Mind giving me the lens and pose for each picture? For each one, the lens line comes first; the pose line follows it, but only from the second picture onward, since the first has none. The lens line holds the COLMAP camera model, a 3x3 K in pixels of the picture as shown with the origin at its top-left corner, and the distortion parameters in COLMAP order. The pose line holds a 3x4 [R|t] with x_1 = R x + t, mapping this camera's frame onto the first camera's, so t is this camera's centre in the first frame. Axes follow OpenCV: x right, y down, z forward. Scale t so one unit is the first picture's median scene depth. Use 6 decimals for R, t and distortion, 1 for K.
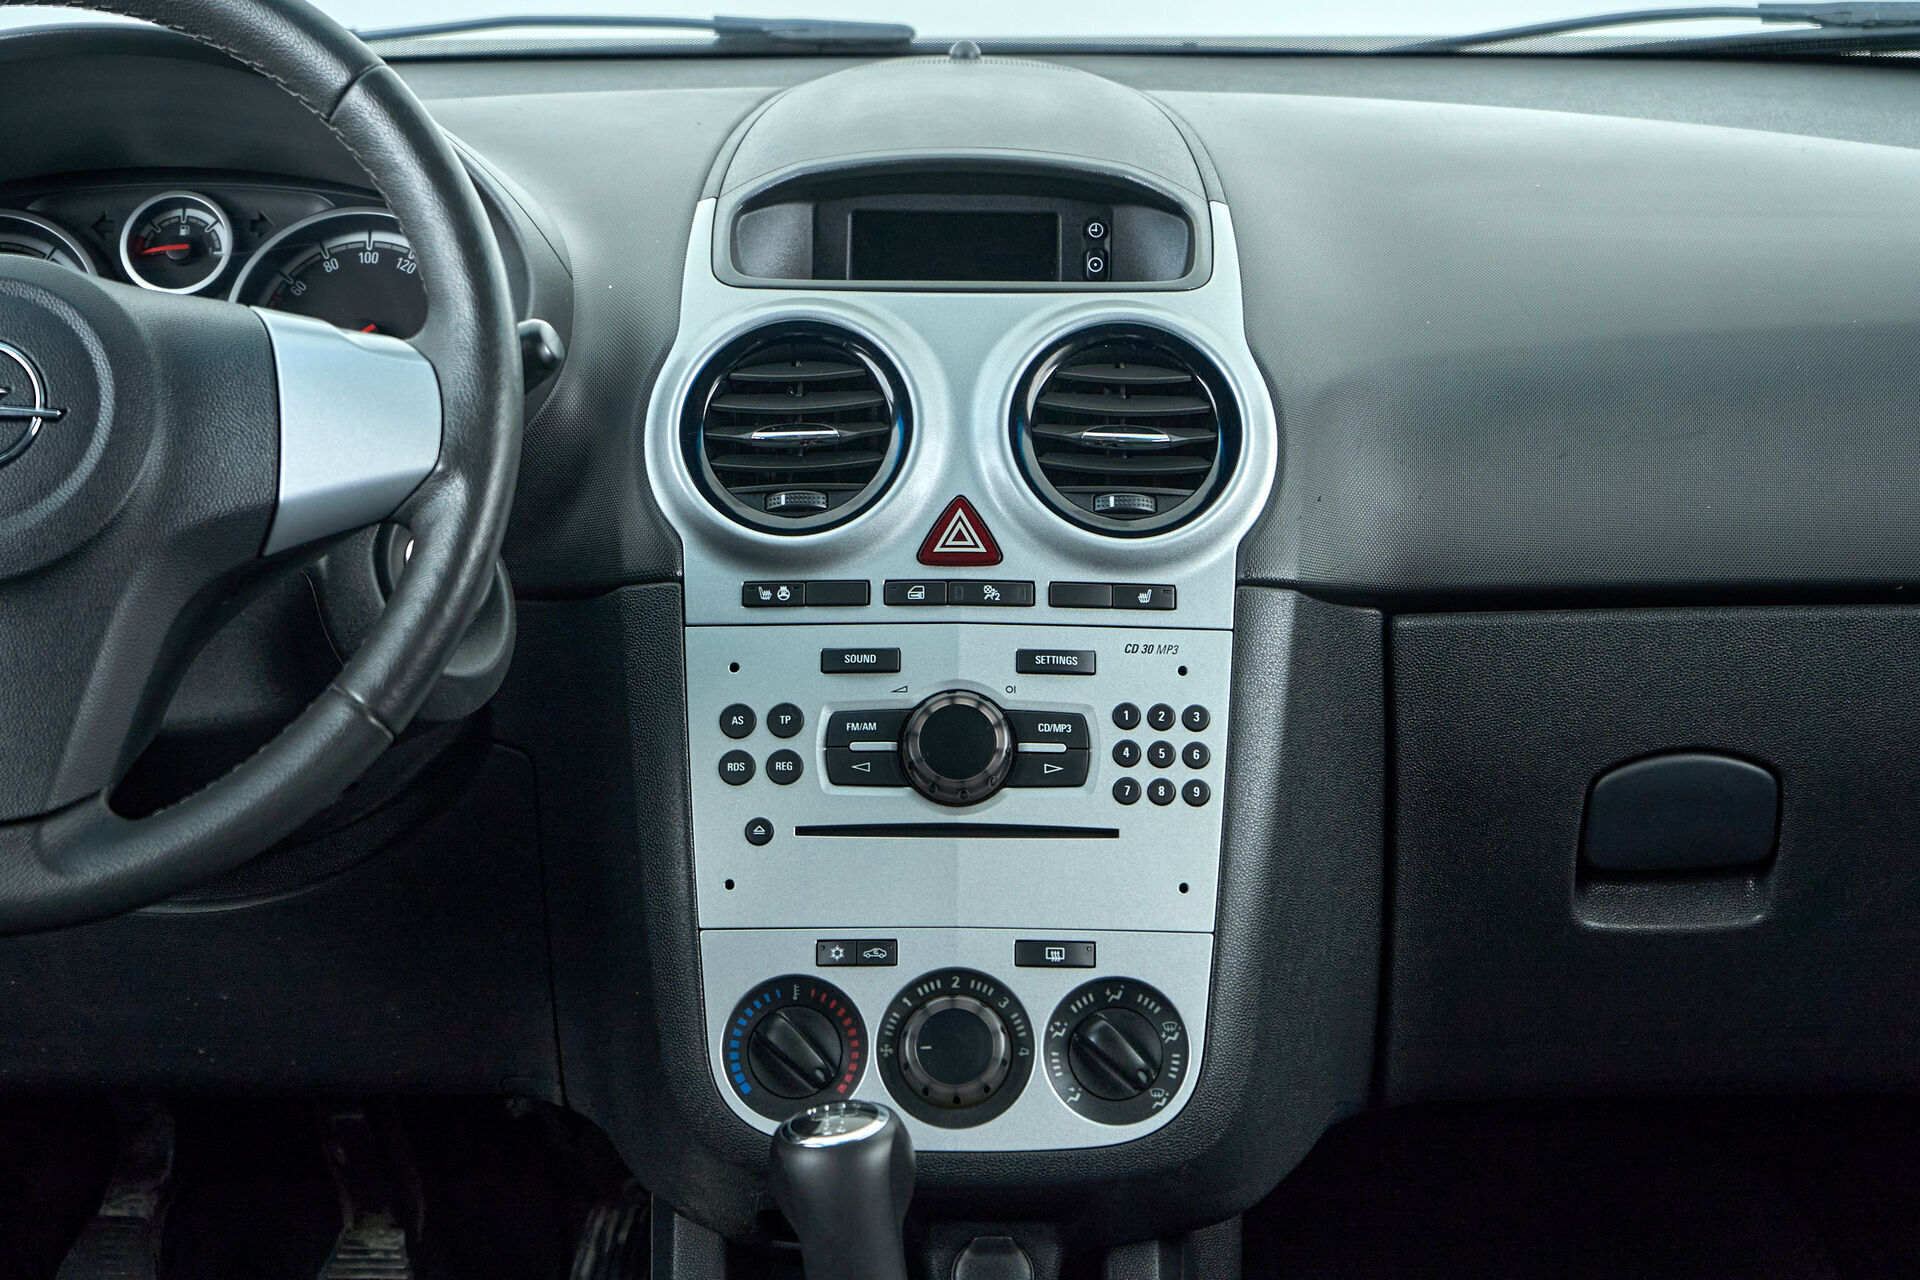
lens RADIAL K [[4478.5, 0, 963.1], [0, 4478.5, 565.3], [0, 0, 1]] dist [-0.002106, -0.192965]
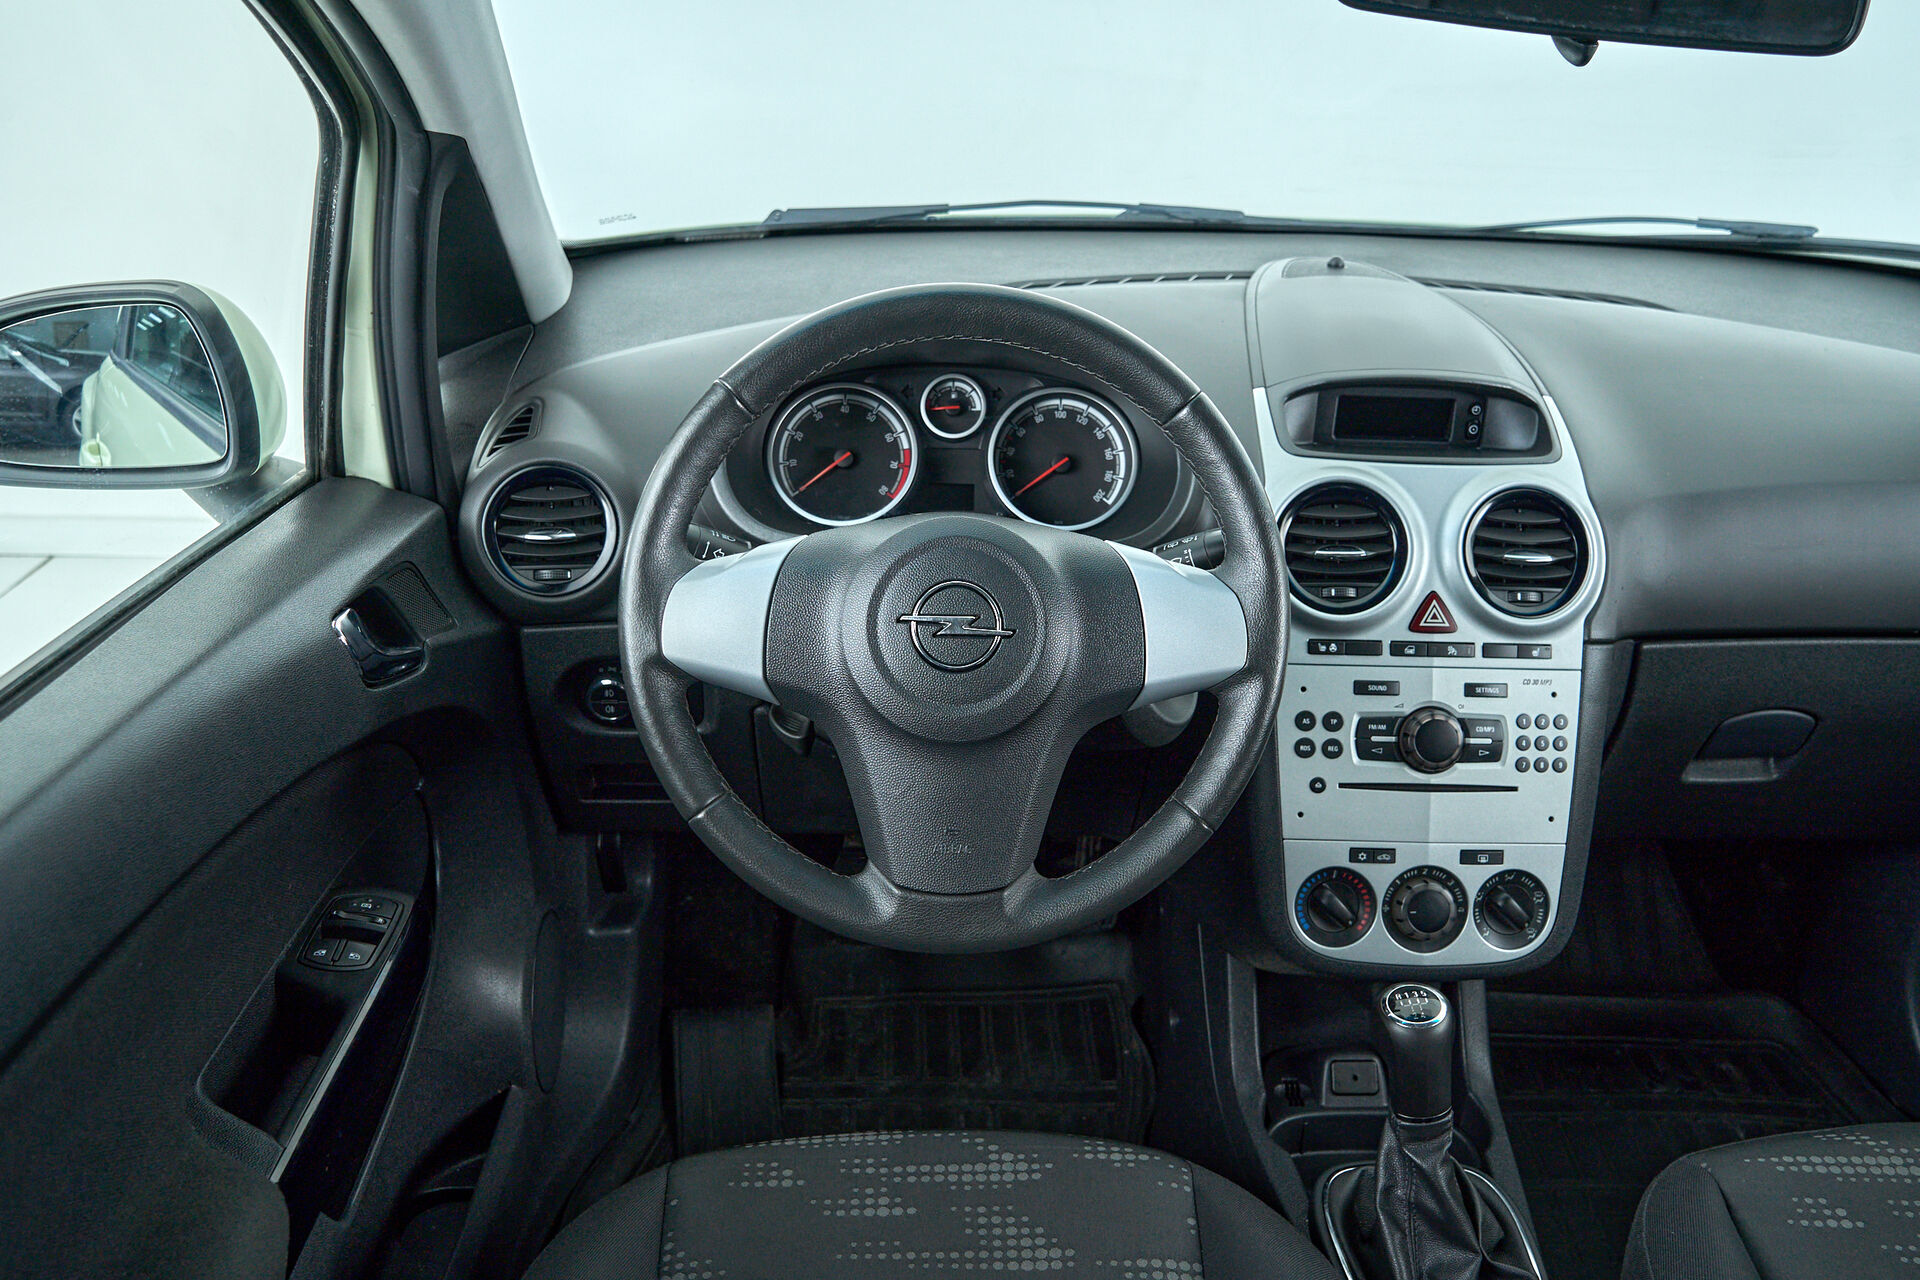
lens RADIAL K [[1611.9, 0, 960.0], [0, 1611.9, 640.0], [0, 0, 1]] dist [0.001693, 0.003662]
pose [[0.998556, 0.013849, 0.051900, -0.219458], [-0.026545, 0.967198, 0.252634, -0.152612], [-0.046699, -0.253647, 0.966169, 0.401511]]
